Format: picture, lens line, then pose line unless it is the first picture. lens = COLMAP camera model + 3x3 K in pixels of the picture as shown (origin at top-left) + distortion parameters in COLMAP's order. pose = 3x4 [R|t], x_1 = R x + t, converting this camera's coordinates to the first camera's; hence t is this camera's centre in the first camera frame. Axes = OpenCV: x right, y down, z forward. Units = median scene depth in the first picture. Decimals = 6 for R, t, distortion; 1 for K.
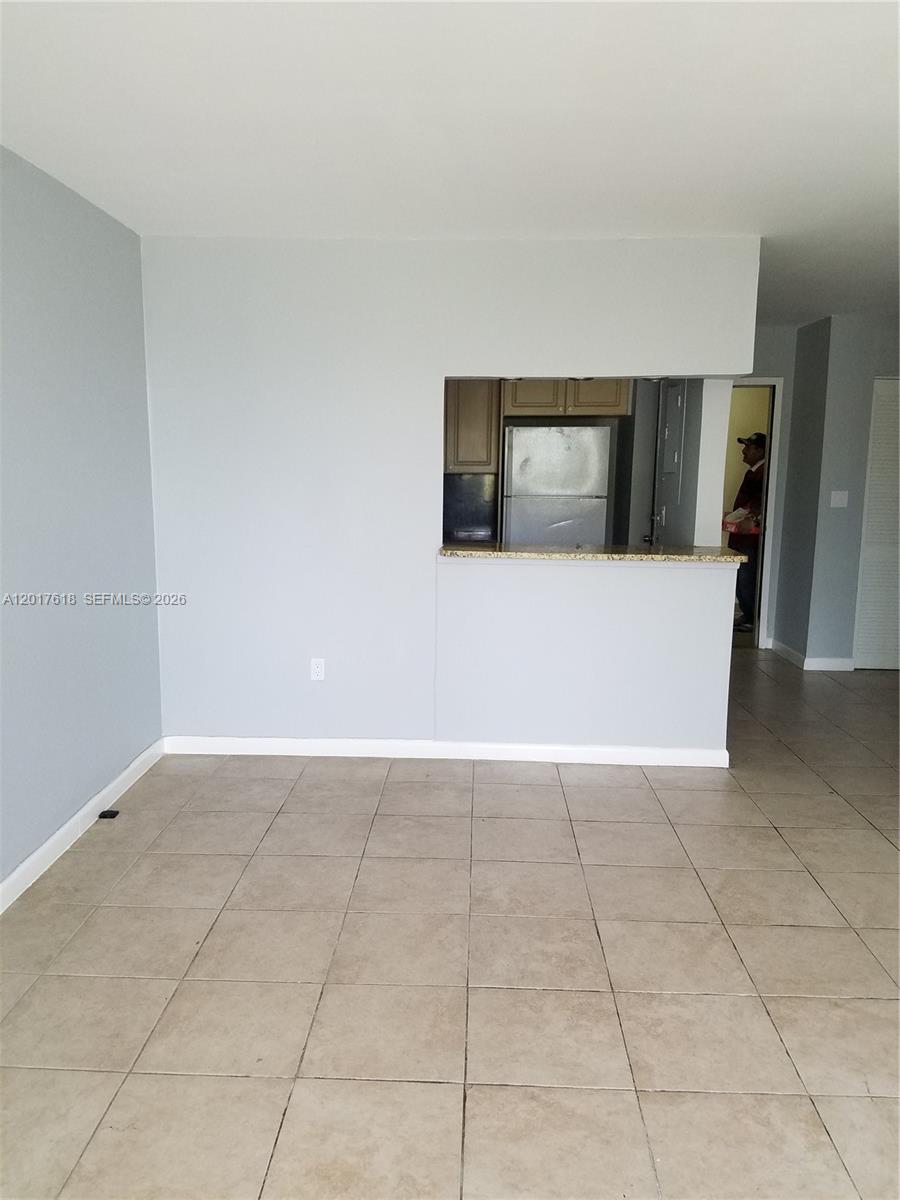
lens RADIAL K [[949.1, 0, 447.5], [0, 949.1, 600.3], [0, 0, 1]] dist [-0.005239, -0.003403]
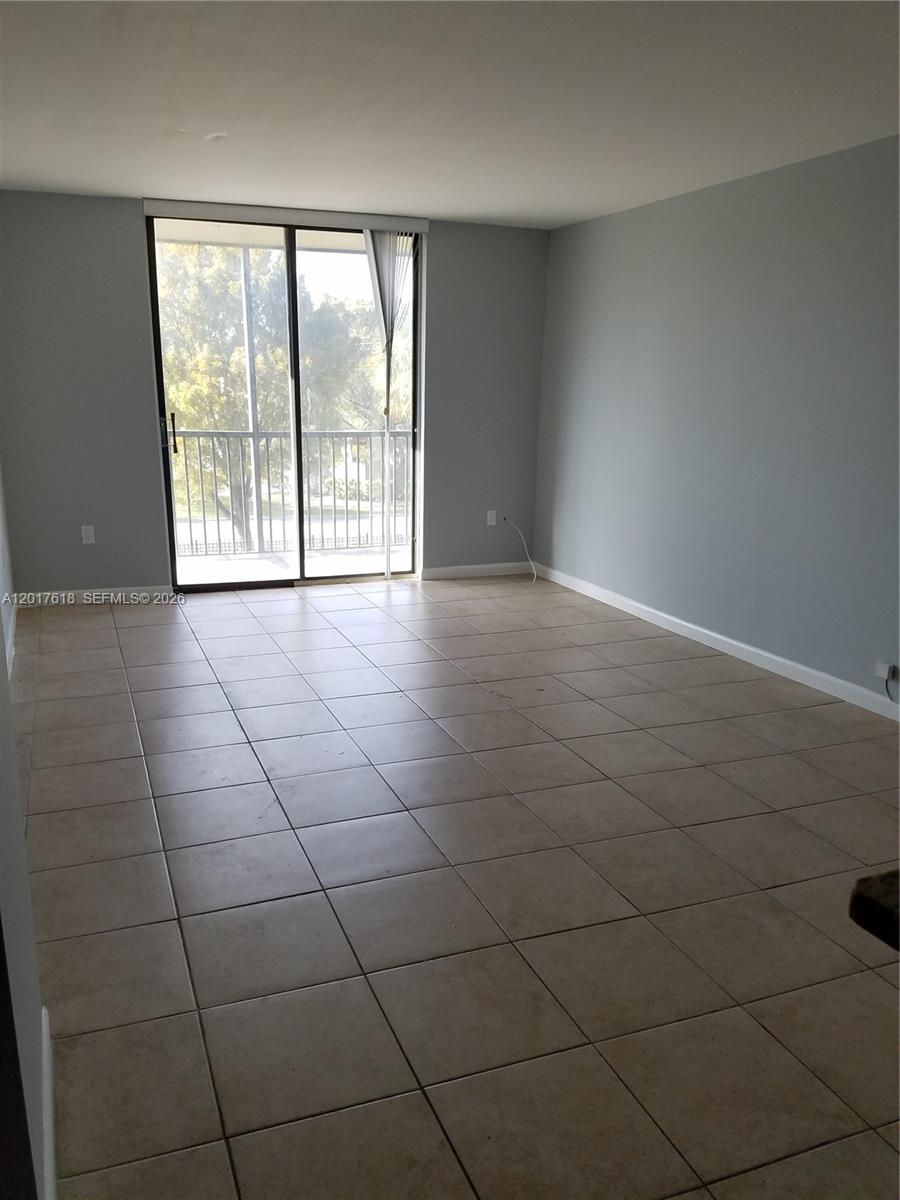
lens RADIAL K [[949.1, 0, 447.8], [0, 949.1, 601.3], [0, 0, 1]] dist [-0.005239, -0.003403]
pose [[-0.911563, 0.084702, -0.402342, 0.425589], [-0.080282, 0.923048, 0.376214, -0.159943], [0.403247, 0.375244, -0.834616, 1.020881]]
